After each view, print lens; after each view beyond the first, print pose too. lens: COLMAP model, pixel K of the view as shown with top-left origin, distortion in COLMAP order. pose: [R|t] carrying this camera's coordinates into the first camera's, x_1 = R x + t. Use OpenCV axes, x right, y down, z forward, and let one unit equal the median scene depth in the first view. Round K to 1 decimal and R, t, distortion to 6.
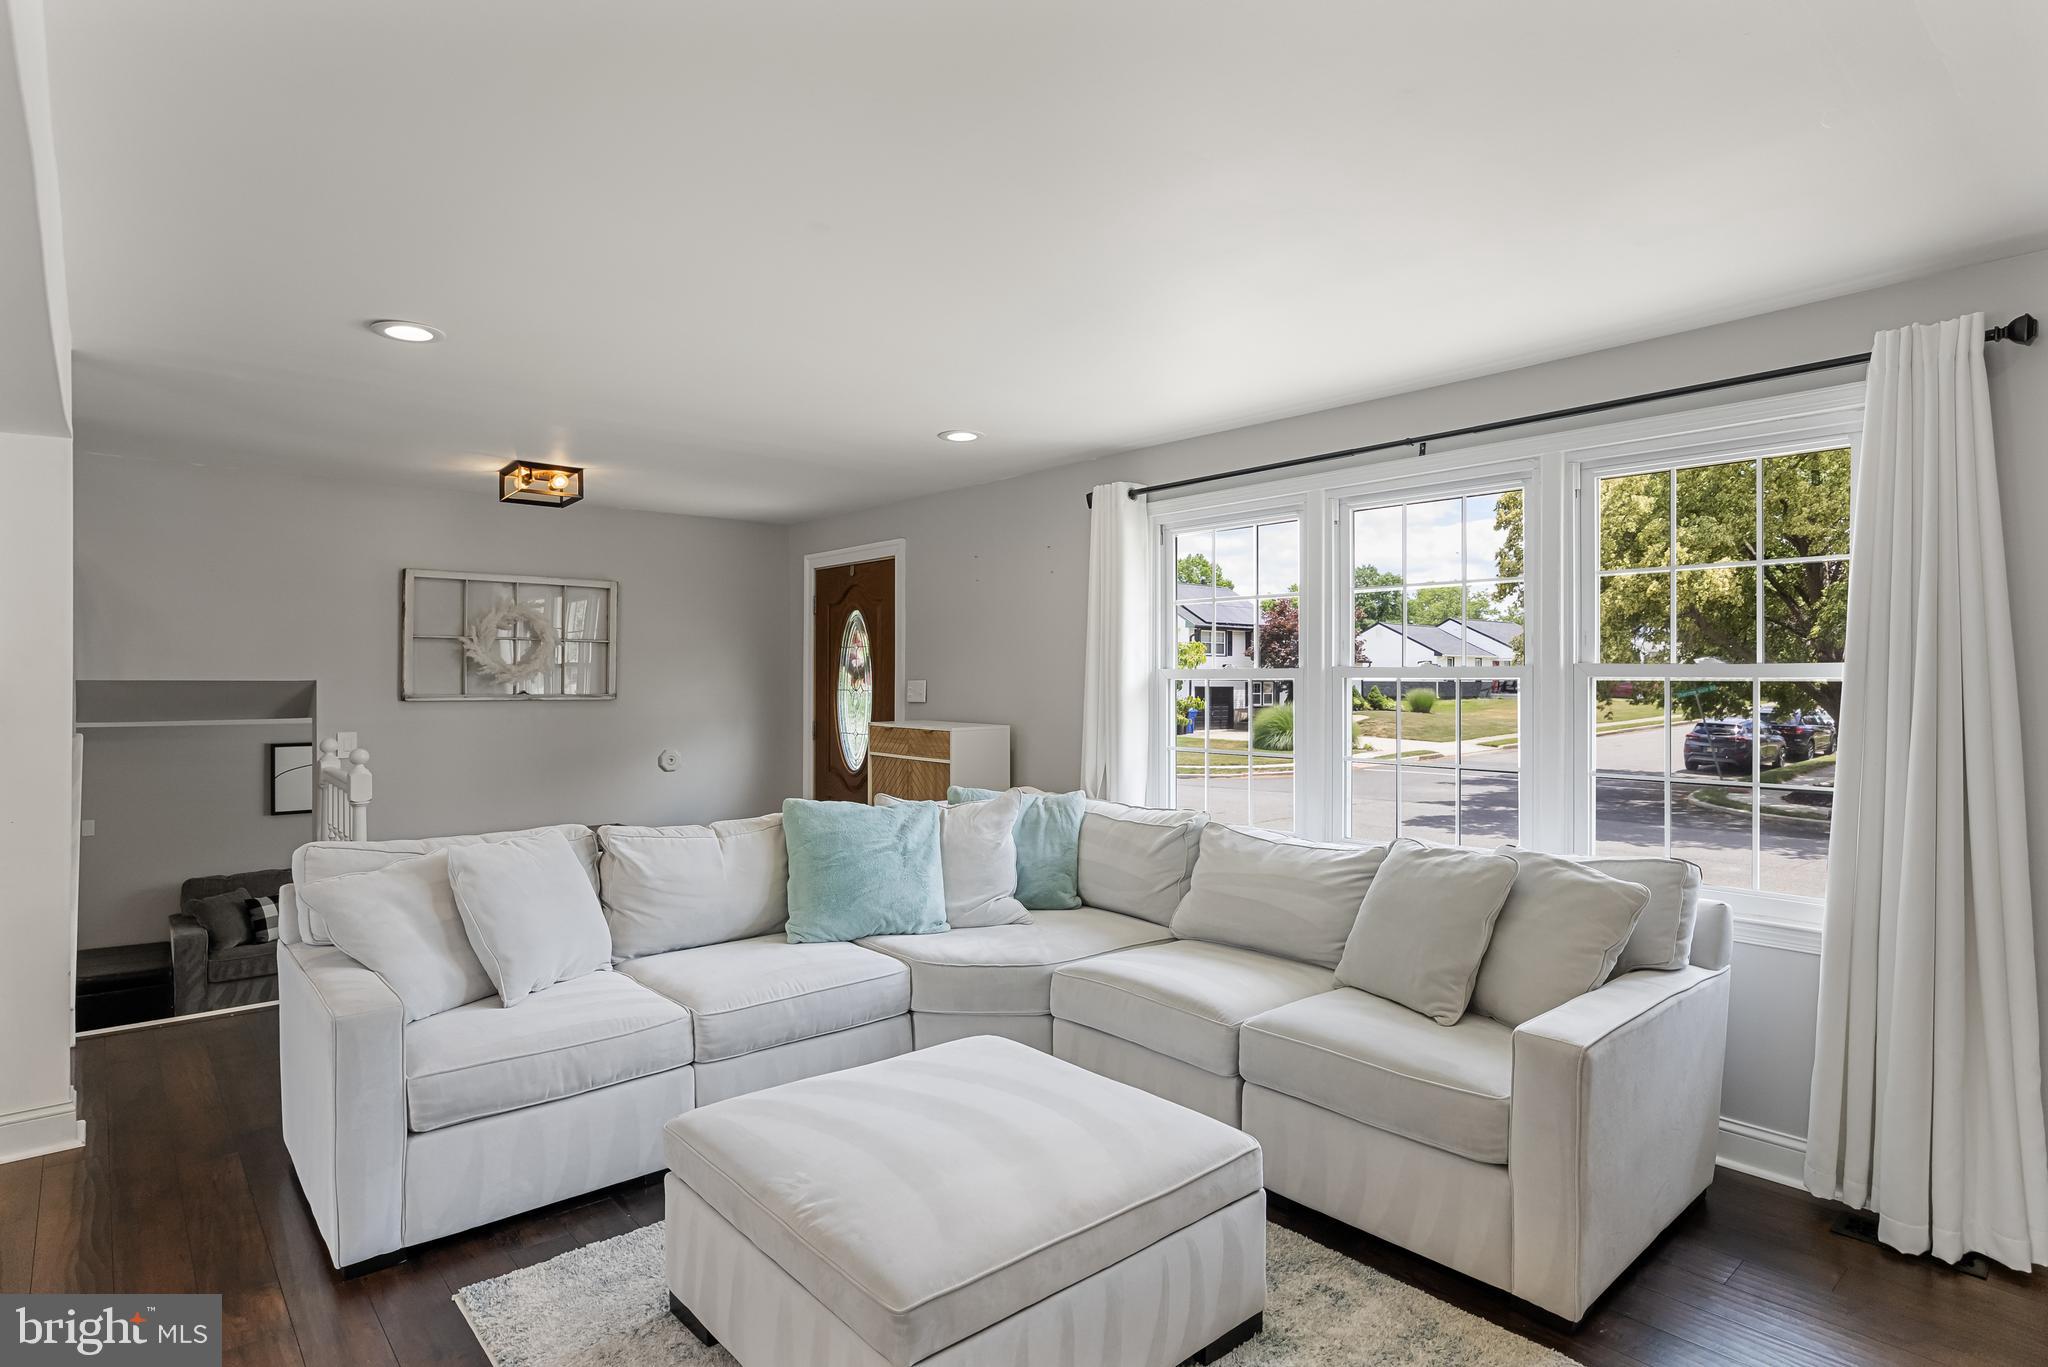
lens RADIAL K [[1104.8, 0, 1024.0], [0, 1104.8, 683.5], [0, 0, 1]] dist [-0.001744, -0.000121]
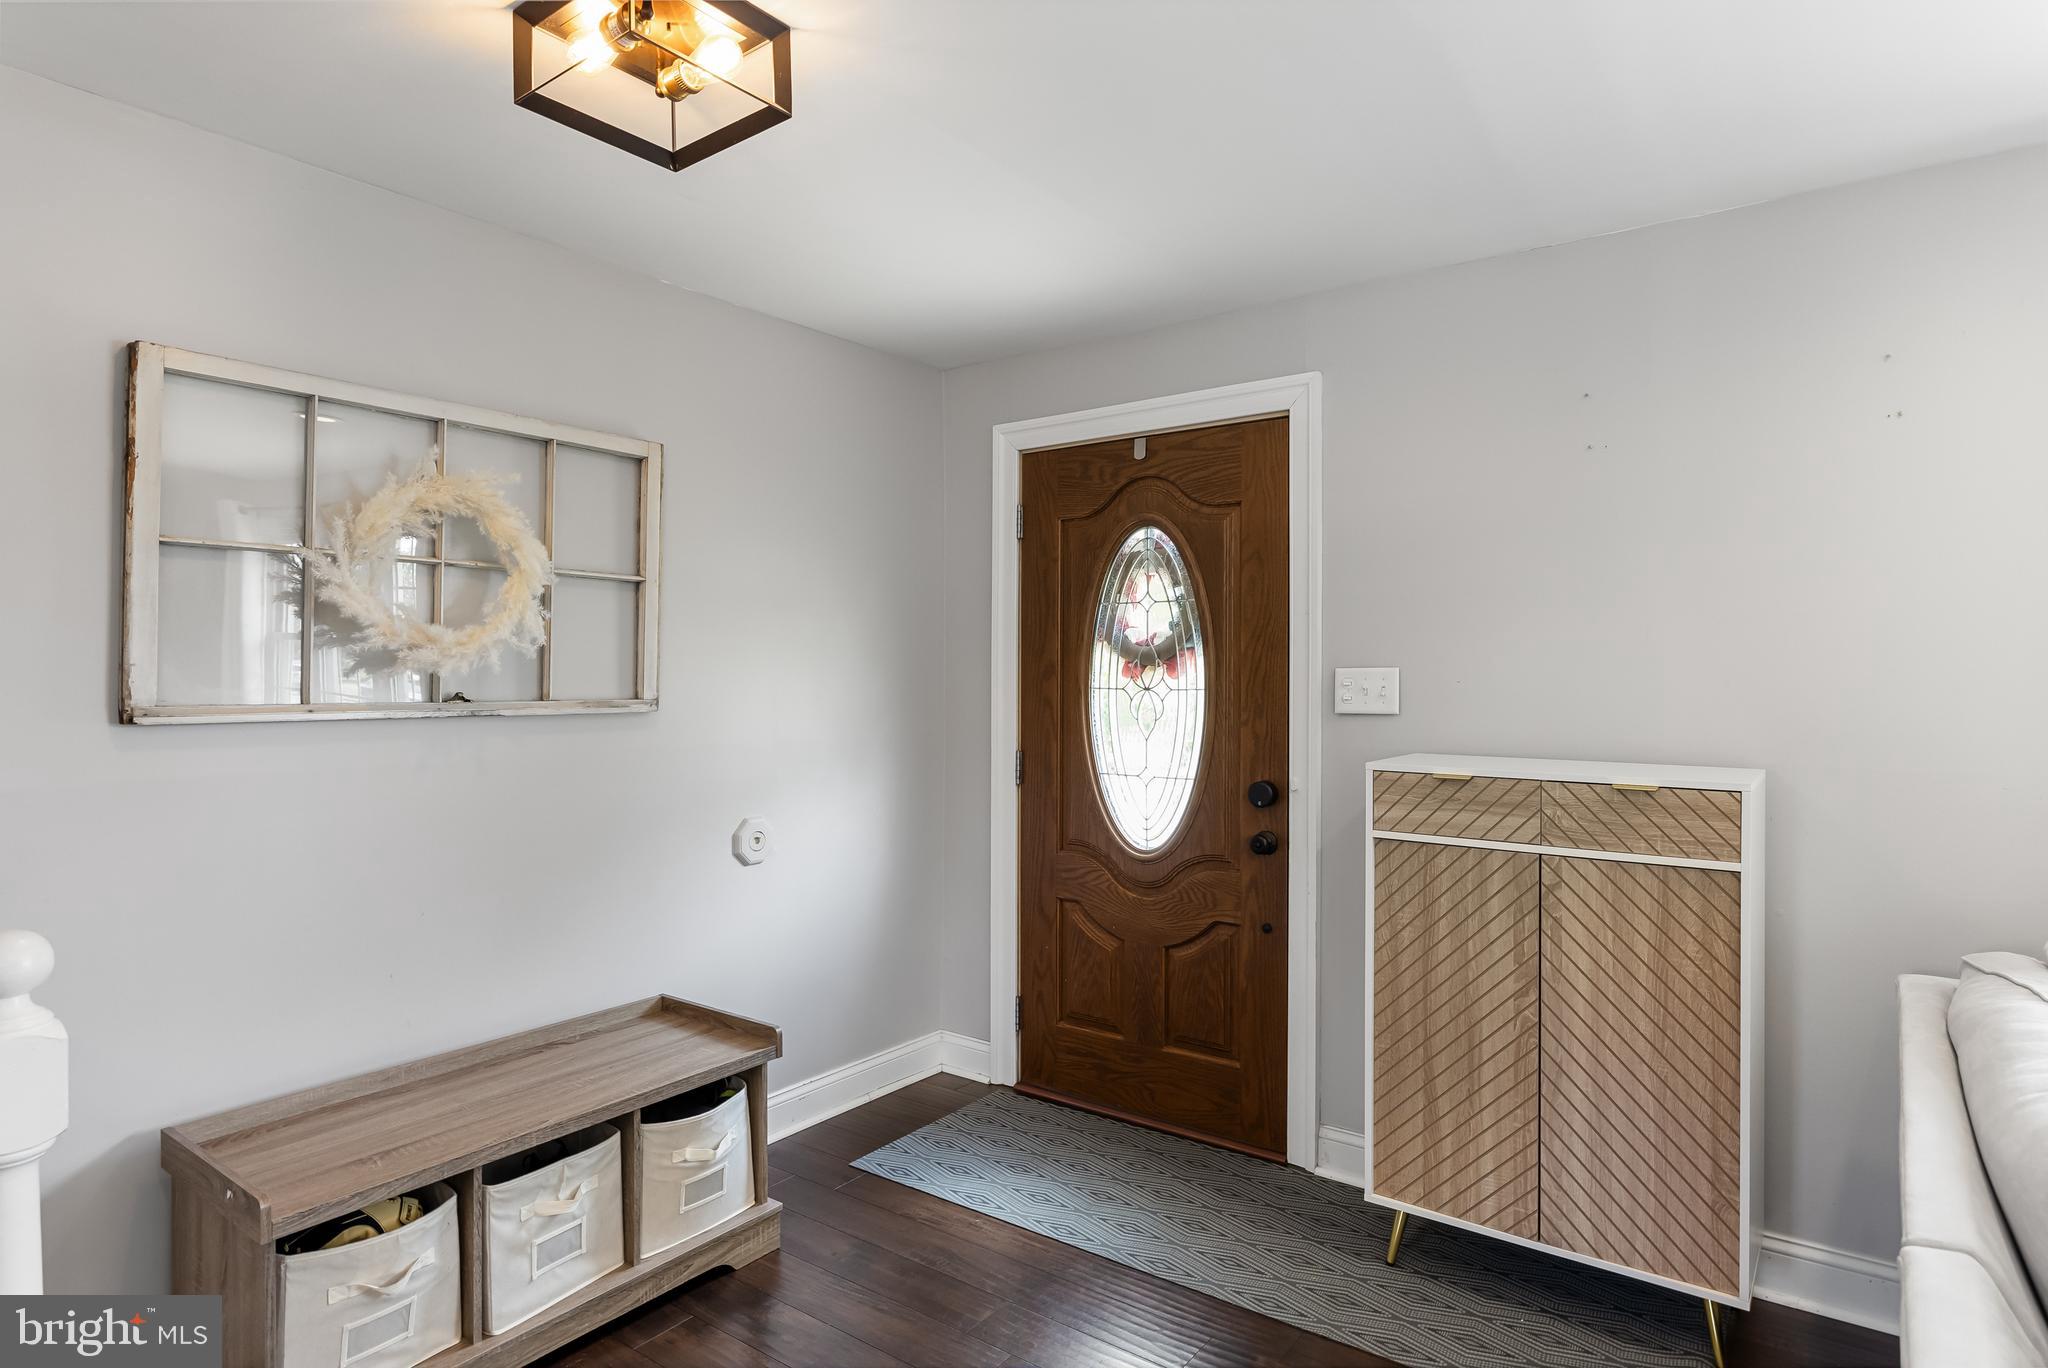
lens RADIAL K [[1132.1, 0, 1024.0], [0, 1132.1, 684.0], [0, 0, 1]] dist [-0.001741, -0.000988]
pose [[0.972603, -0.002004, 0.232463, -0.330883], [0.001356, 0.999995, 0.002948, 0.002269], [-0.232468, -0.002552, 0.972601, 0.524957]]
